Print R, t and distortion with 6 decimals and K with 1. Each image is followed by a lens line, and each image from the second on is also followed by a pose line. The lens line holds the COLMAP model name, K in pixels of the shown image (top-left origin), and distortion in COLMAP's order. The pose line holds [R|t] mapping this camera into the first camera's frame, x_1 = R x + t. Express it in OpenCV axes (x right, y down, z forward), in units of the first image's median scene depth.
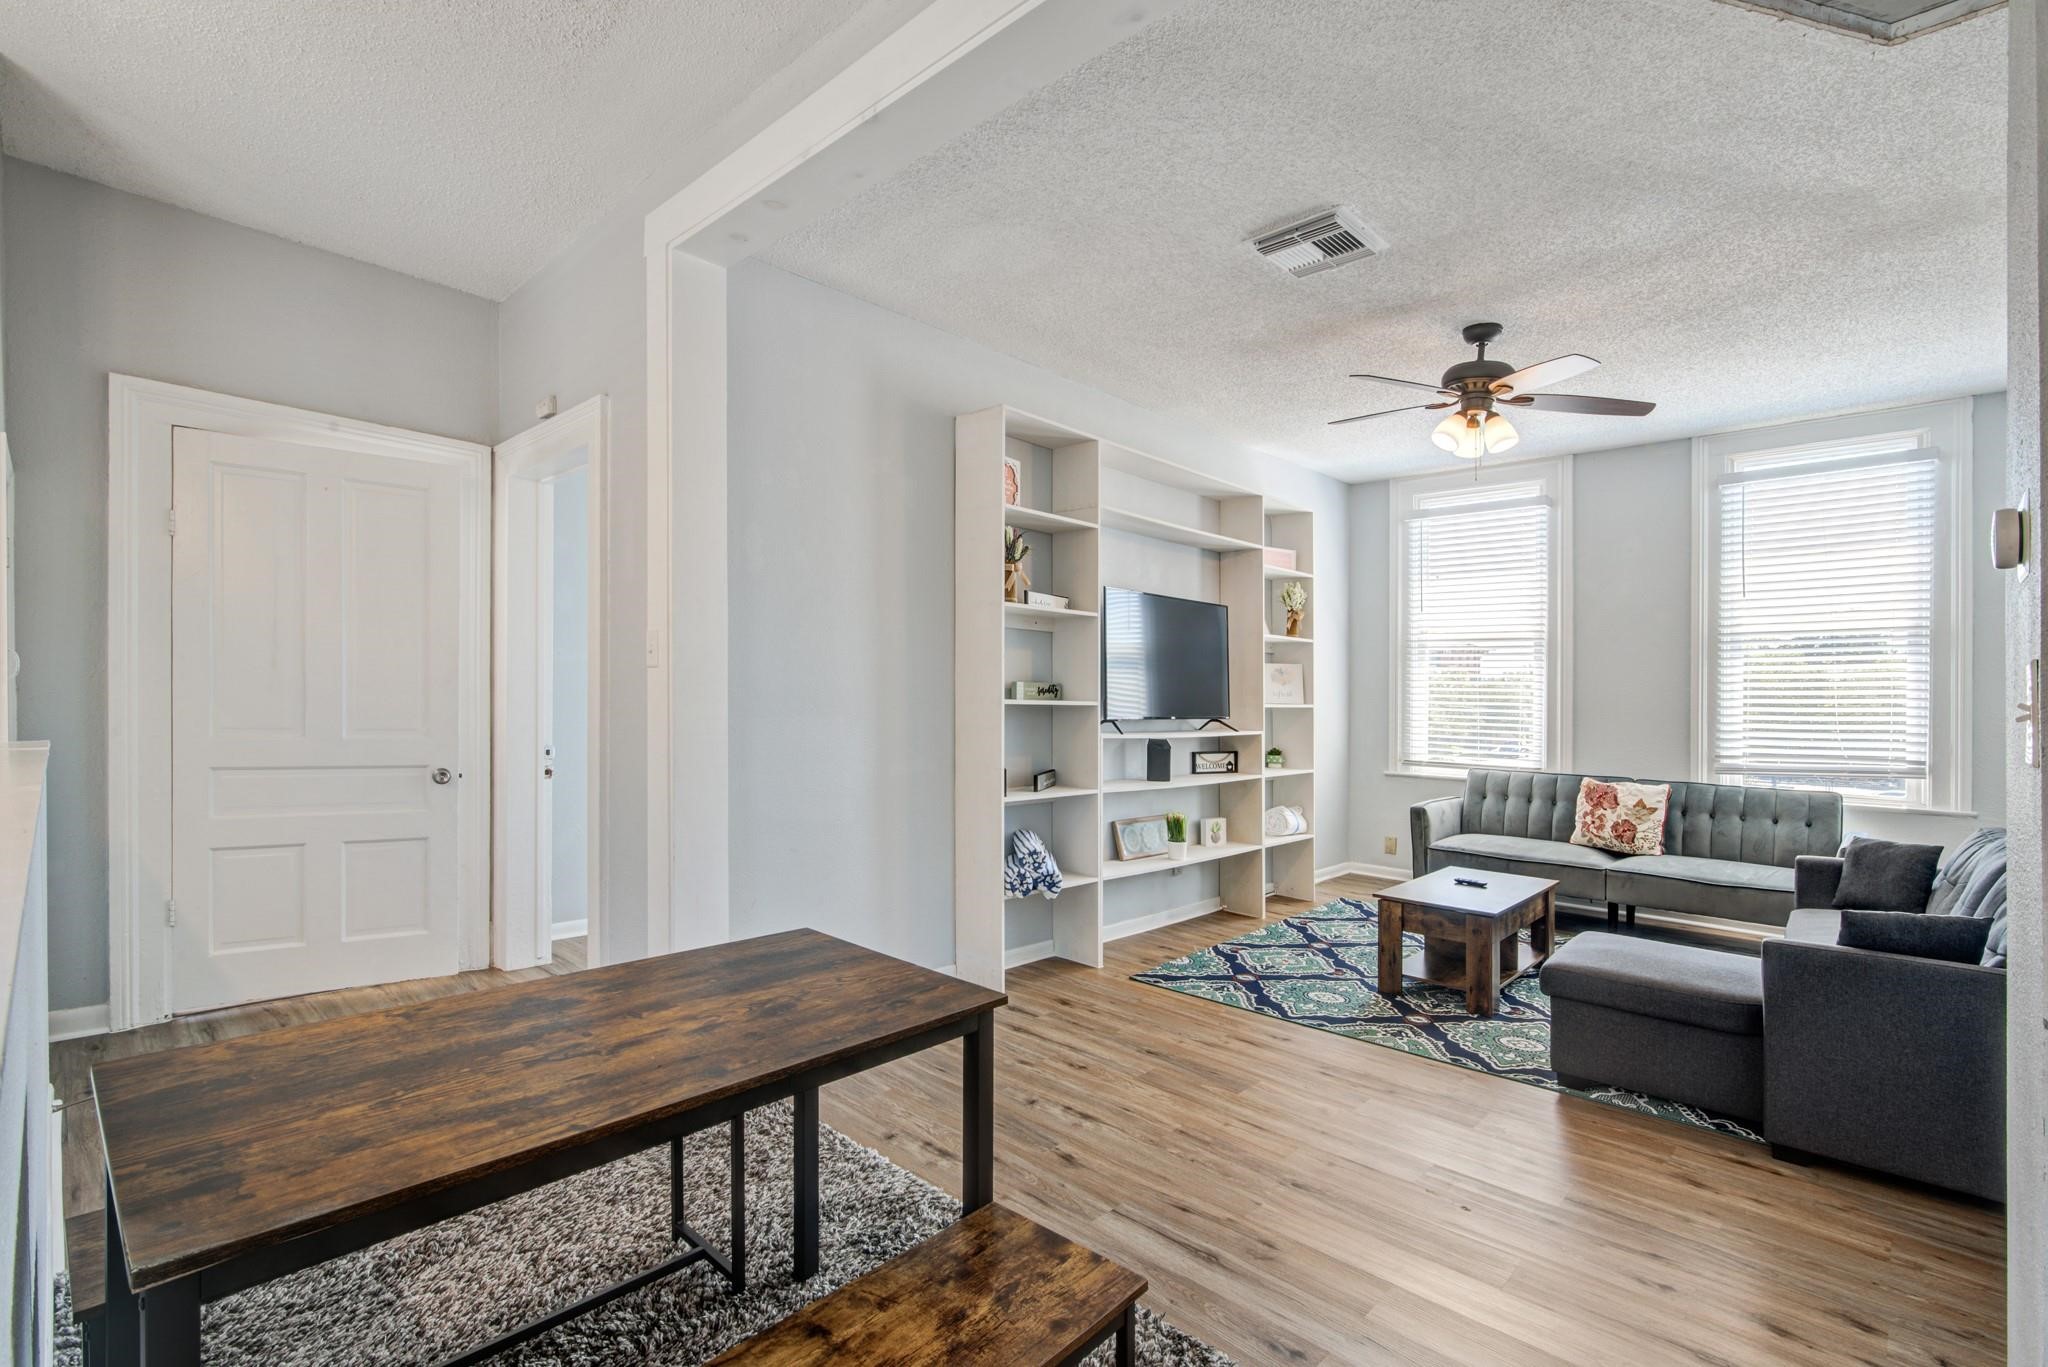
lens RADIAL K [[939.7, 0, 1021.5], [0, 939.7, 624.5], [0, 0, 1]] dist [0.000976, -0.000116]
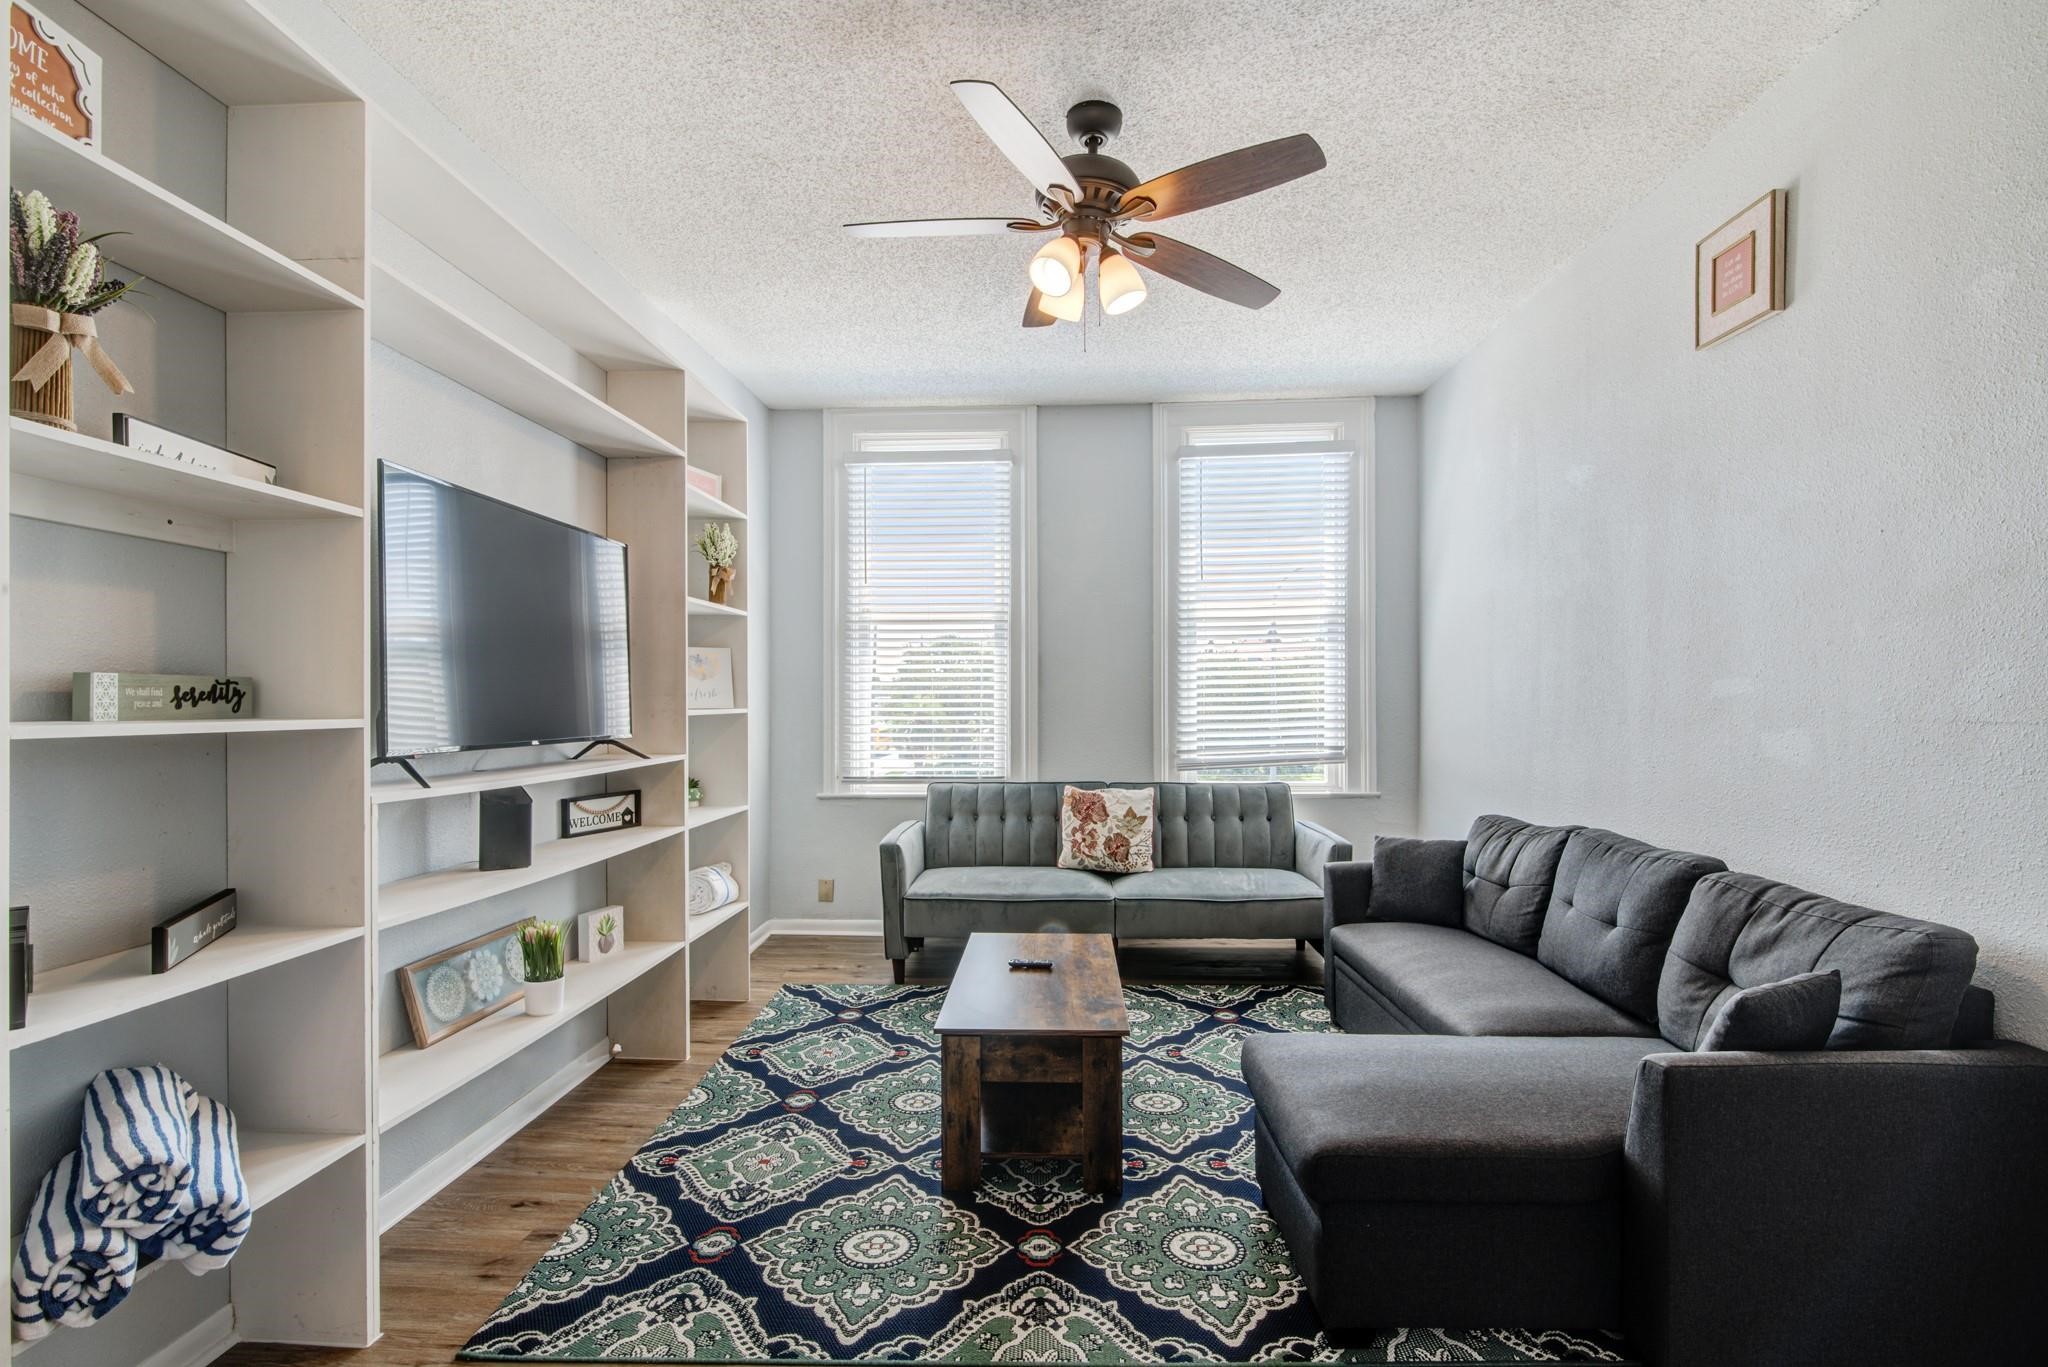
lens RADIAL K [[946.1, 0, 1022.8], [0, 946.1, 671.2], [0, 0, 1]] dist [-0.004947, 0.000951]
pose [[0.763007, -0.005037, 0.646371, 0.029331], [-0.026964, 0.998851, 0.039614, 0.031716], [-0.645828, -0.047655, 0.761994, 0.428492]]
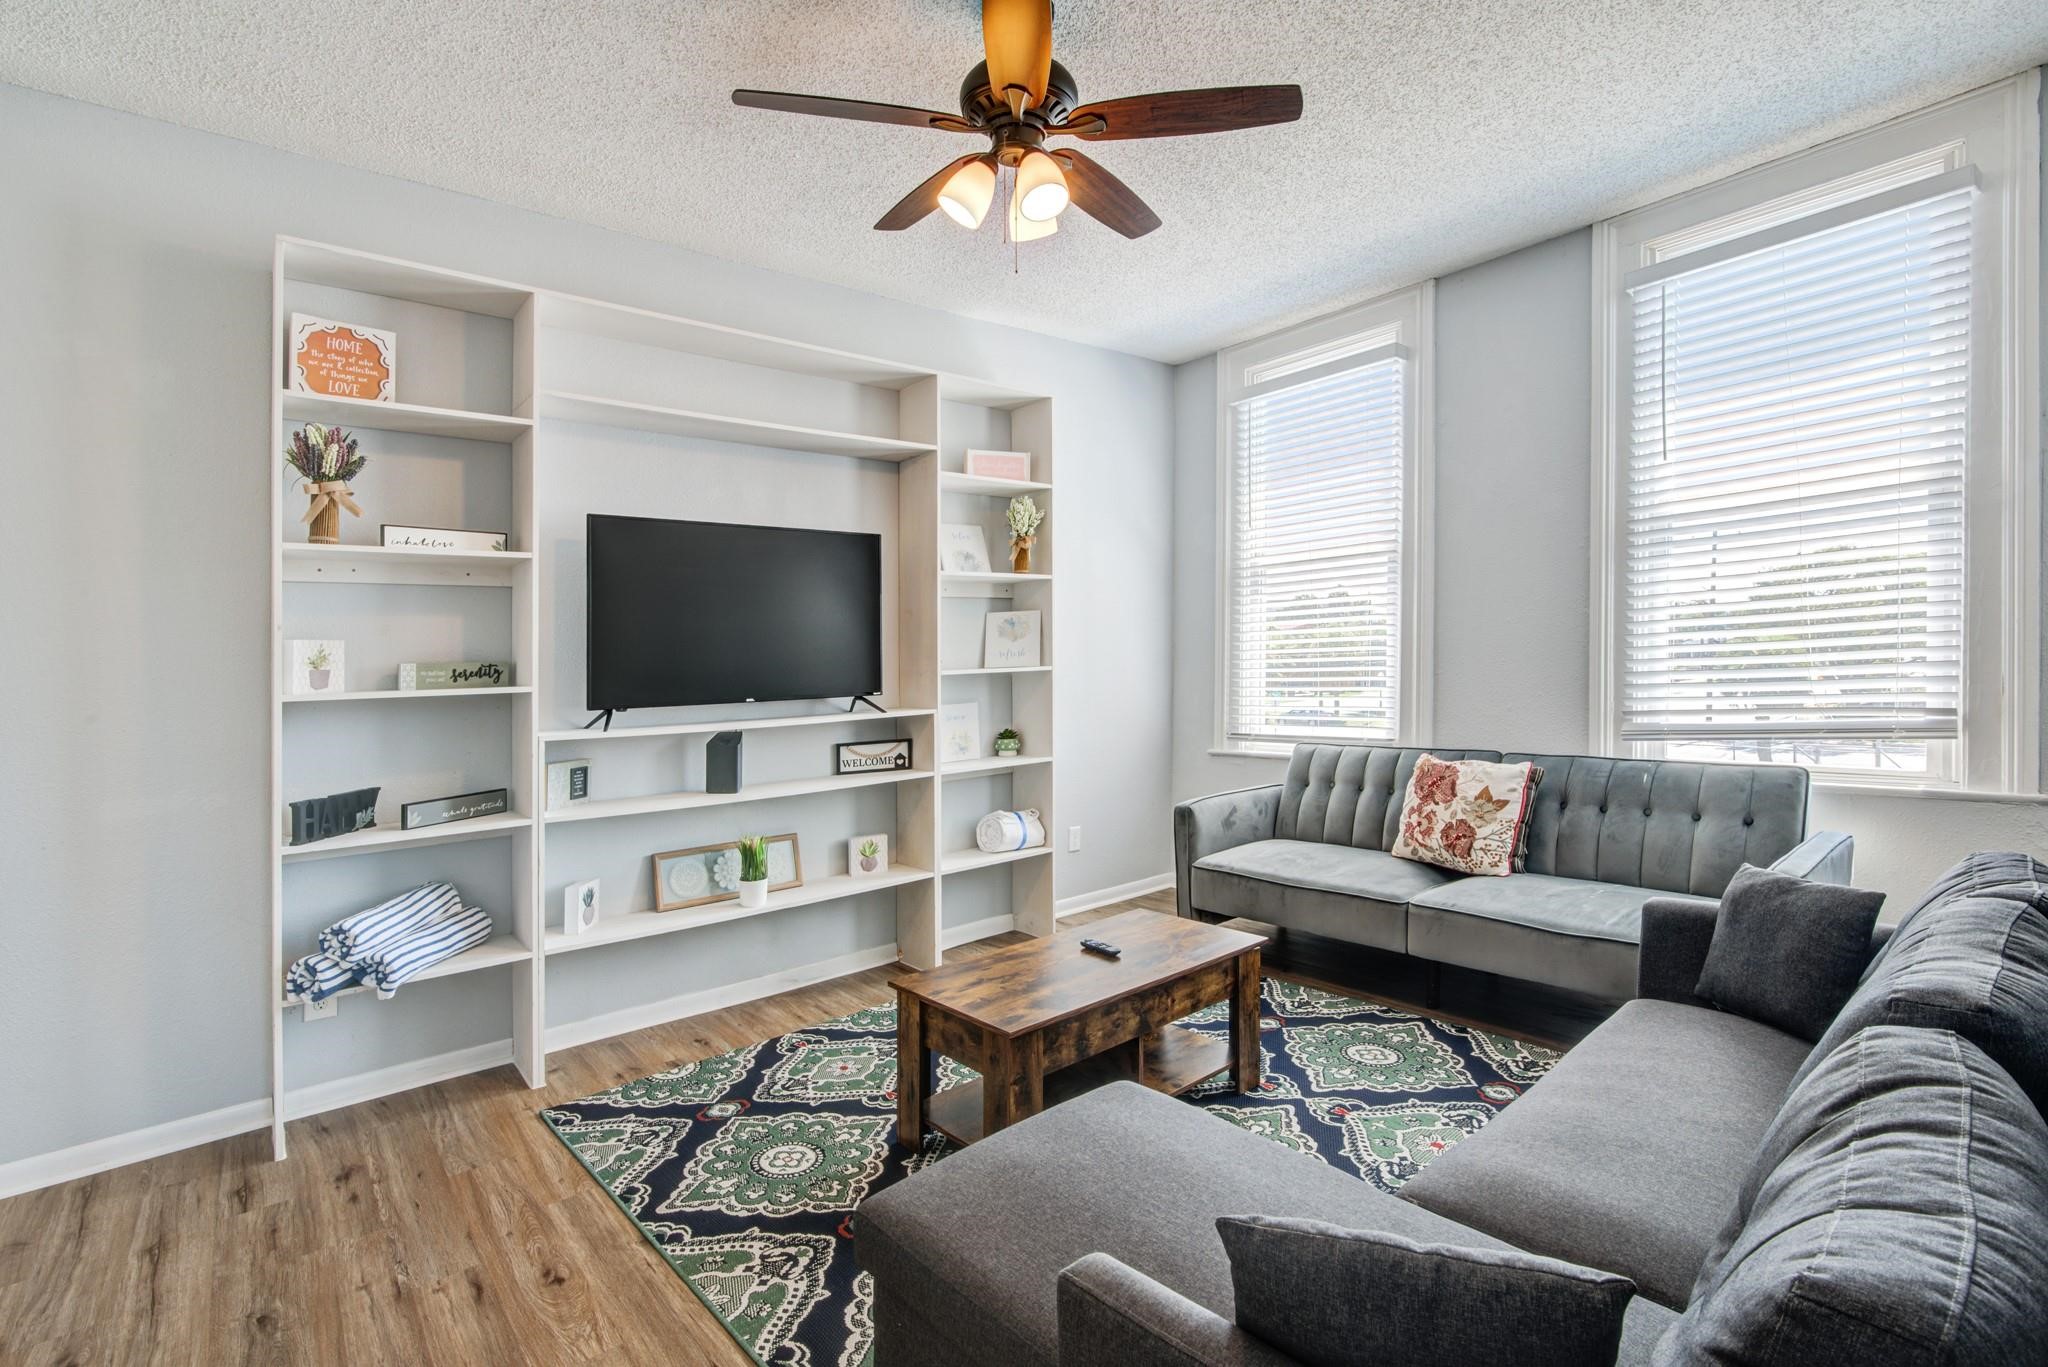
lens RADIAL K [[949.5, 0, 1010.2], [0, 949.5, 624.7], [0, 0, 1]] dist [-0.002612, -0.000060]
pose [[0.989946, -0.062317, -0.126981, 0.443449], [0.066556, 0.997349, 0.029414, 0.036666], [0.124812, -0.037569, 0.991469, 0.336510]]
